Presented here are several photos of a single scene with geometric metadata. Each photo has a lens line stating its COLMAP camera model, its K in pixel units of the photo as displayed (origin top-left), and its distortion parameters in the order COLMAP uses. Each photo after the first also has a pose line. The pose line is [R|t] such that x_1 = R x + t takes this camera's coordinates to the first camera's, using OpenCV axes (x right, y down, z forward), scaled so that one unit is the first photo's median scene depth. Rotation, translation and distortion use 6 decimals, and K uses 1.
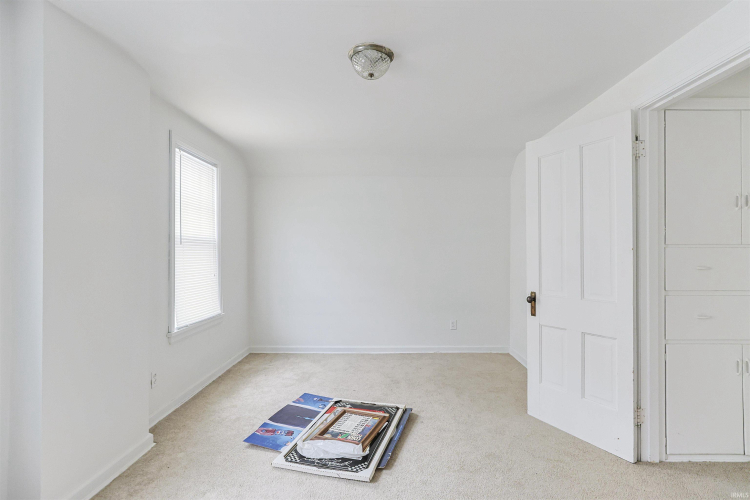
lens RADIAL K [[359.2, 0, 373.1], [0, 359.2, 255.0], [0, 0, 1]] dist [-0.018964, 0.011697]
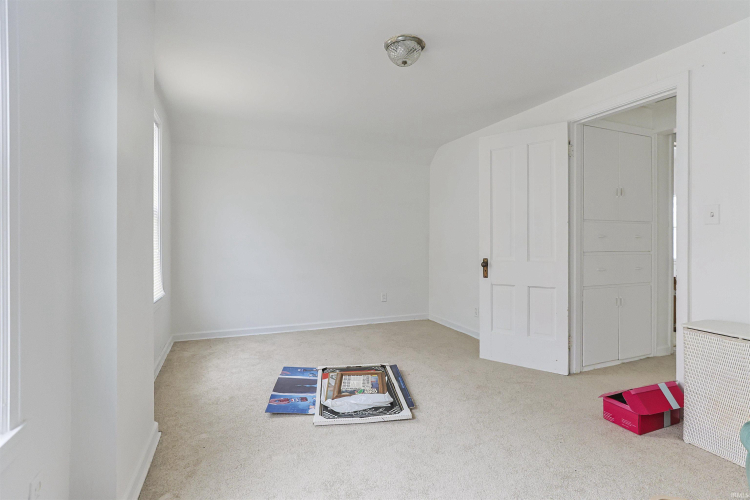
lens RADIAL K [[363.0, 0, 376.1], [0, 363.0, 244.1], [0, 0, 1]] dist [-0.010560, 0.000027]
pose [[0.926692, -0.000951, 0.375821, -0.407533], [-0.001363, 0.999982, 0.005892, 0.050745], [-0.375820, -0.005972, 0.926674, -0.022849]]
